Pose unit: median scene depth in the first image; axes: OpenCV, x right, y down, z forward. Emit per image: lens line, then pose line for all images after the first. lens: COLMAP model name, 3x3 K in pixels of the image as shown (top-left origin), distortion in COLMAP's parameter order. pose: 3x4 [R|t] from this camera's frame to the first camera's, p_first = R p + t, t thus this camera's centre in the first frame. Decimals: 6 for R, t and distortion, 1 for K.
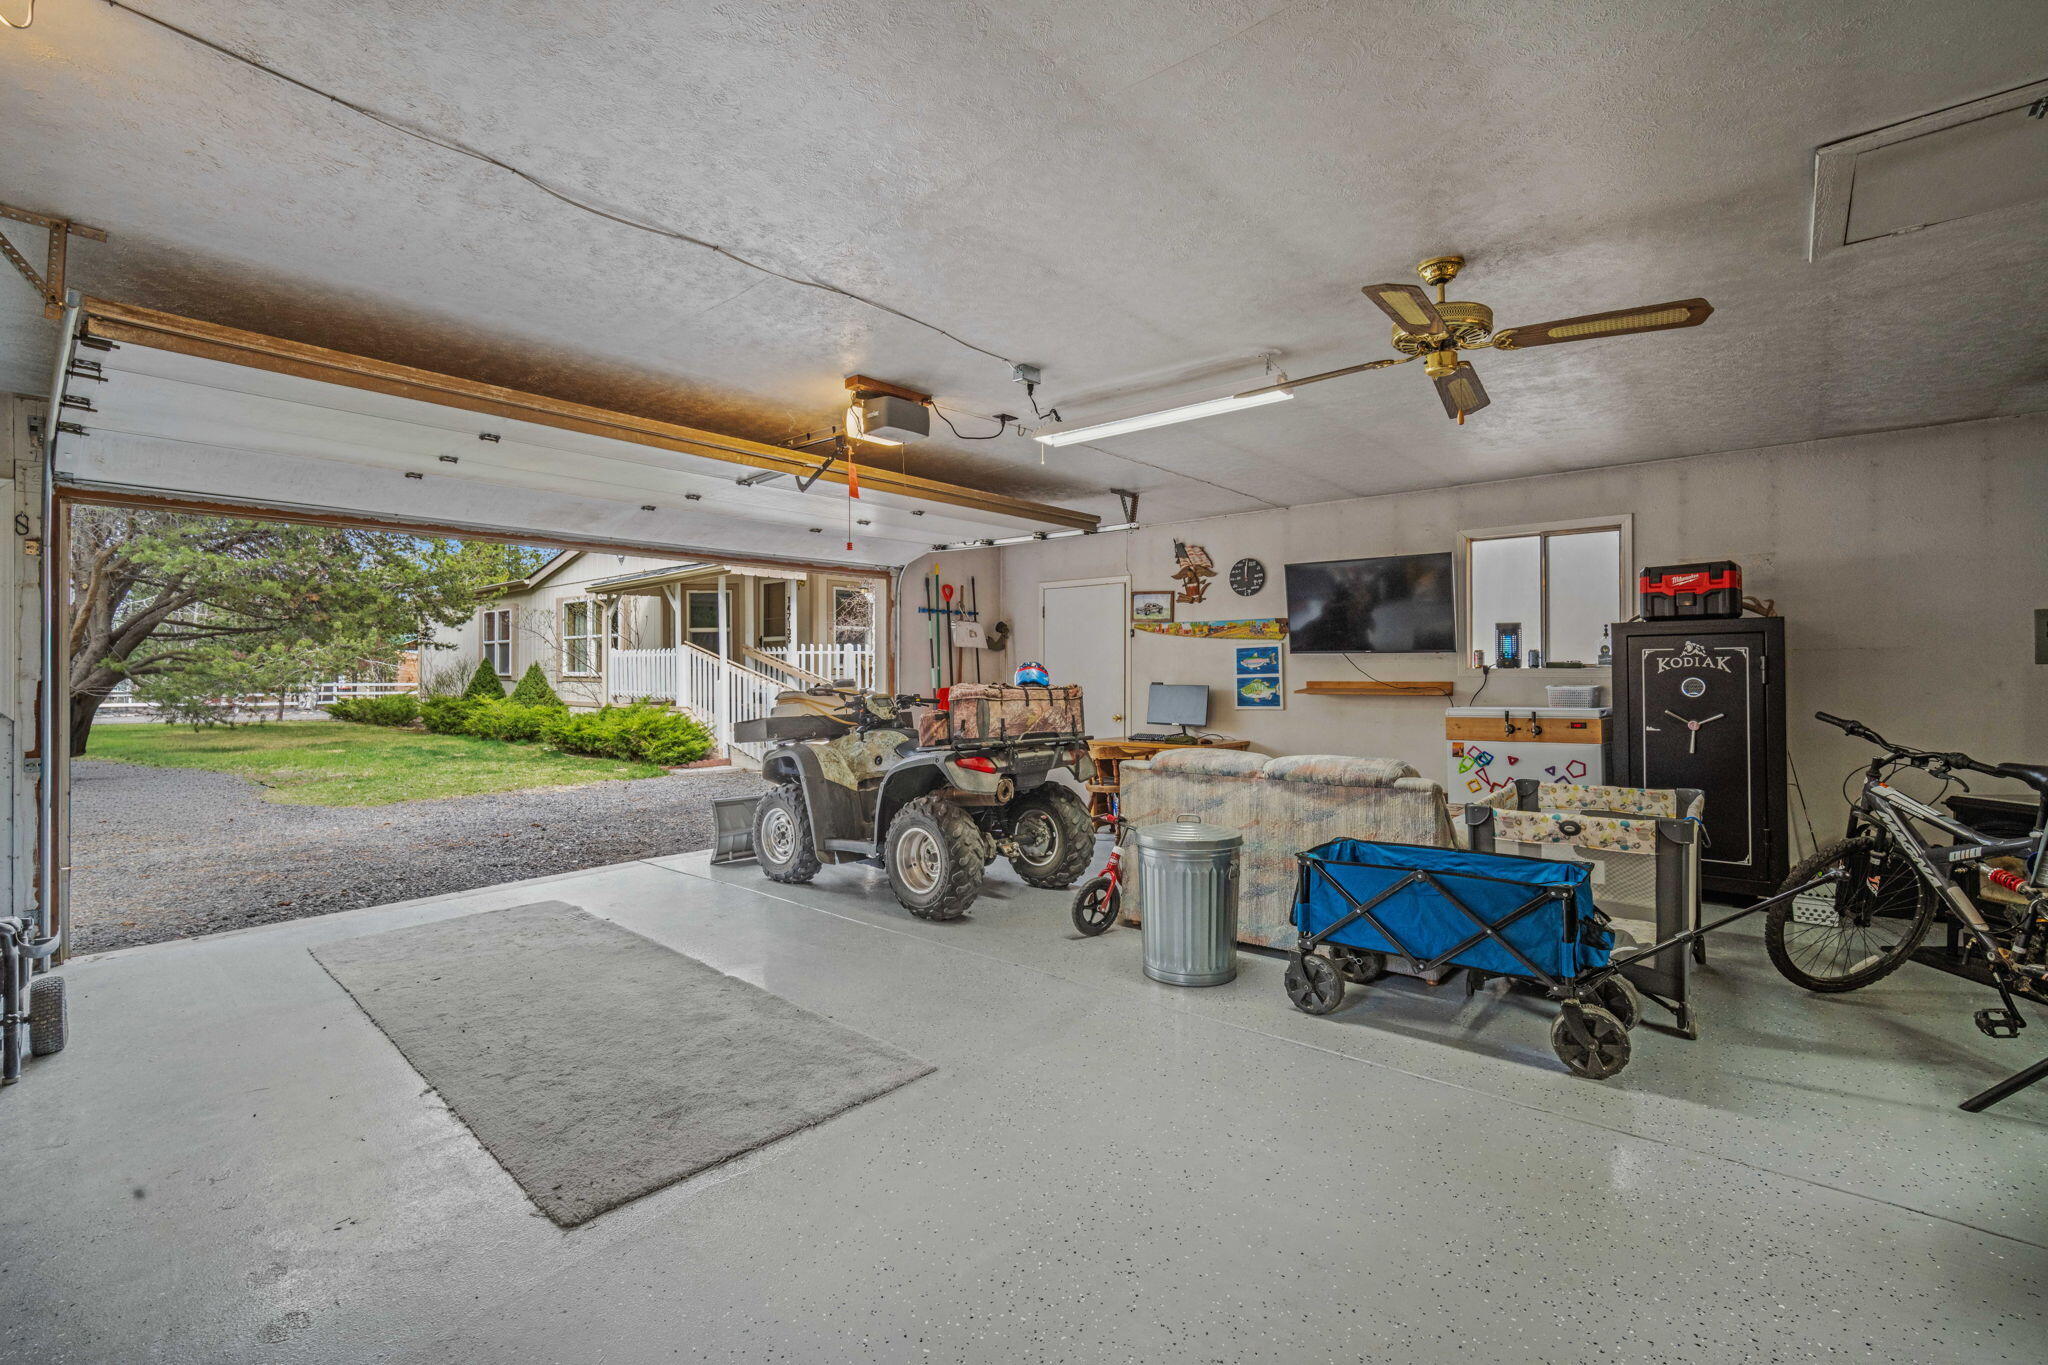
lens RADIAL K [[887.6, 0, 1024.0], [0, 887.6, 682.5], [0, 0, 1]] dist [-0.000870, -0.000118]
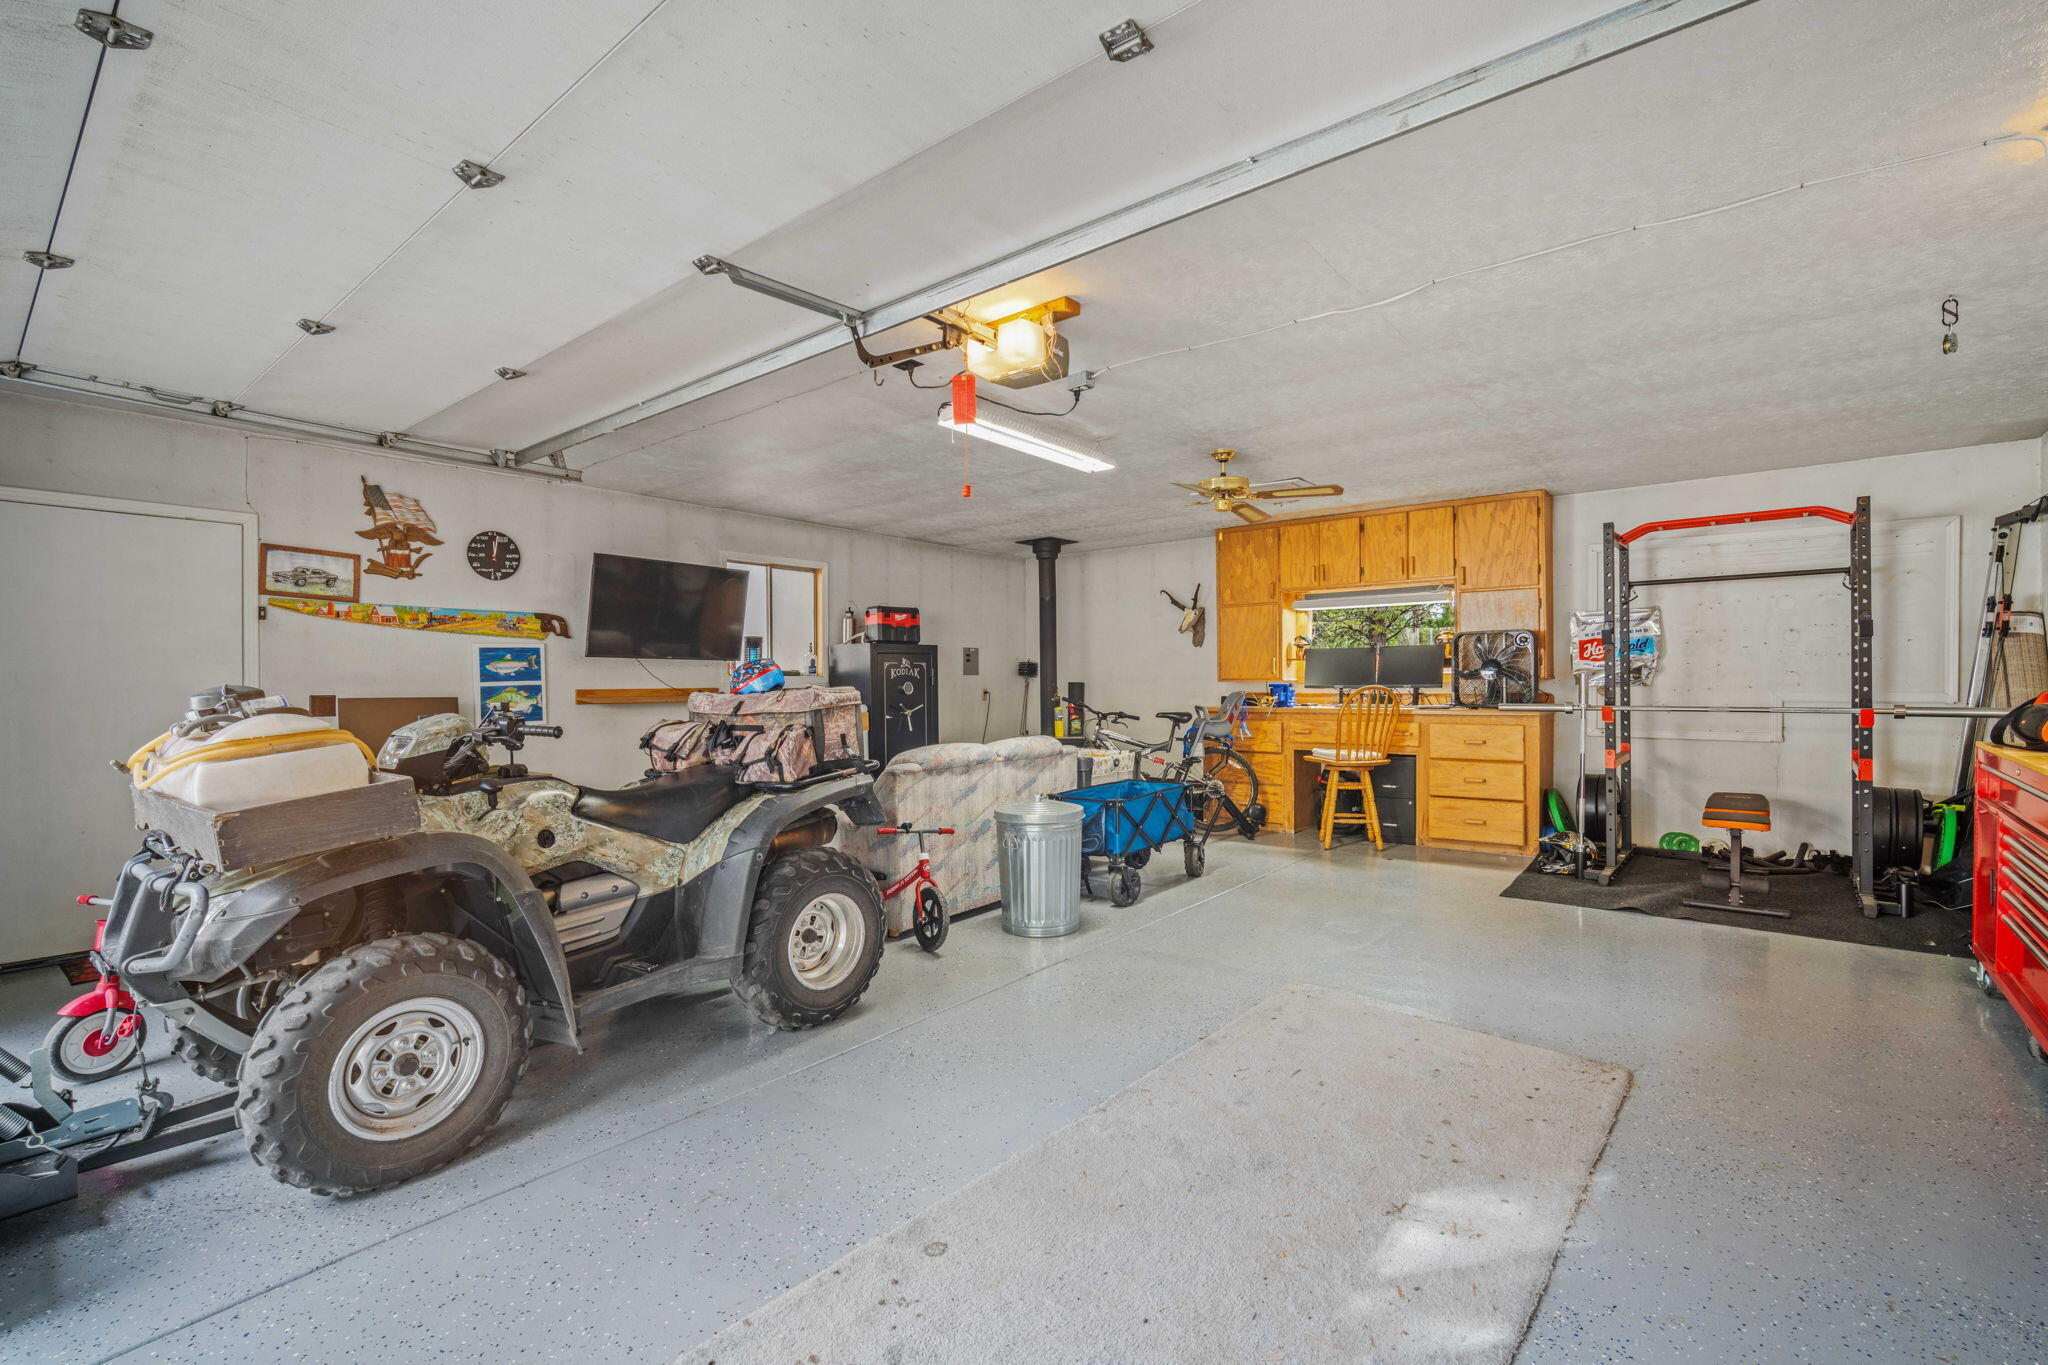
lens RADIAL K [[887.6, 0, 1024.0], [0, 887.6, 682.5], [0, 0, 1]] dist [-0.000870, -0.000118]
pose [[-0.019075, 0.002656, 0.999815, -0.521424], [0.020266, 0.999792, -0.002270, 0.002446], [-0.999613, 0.020219, -0.019125, 0.550611]]
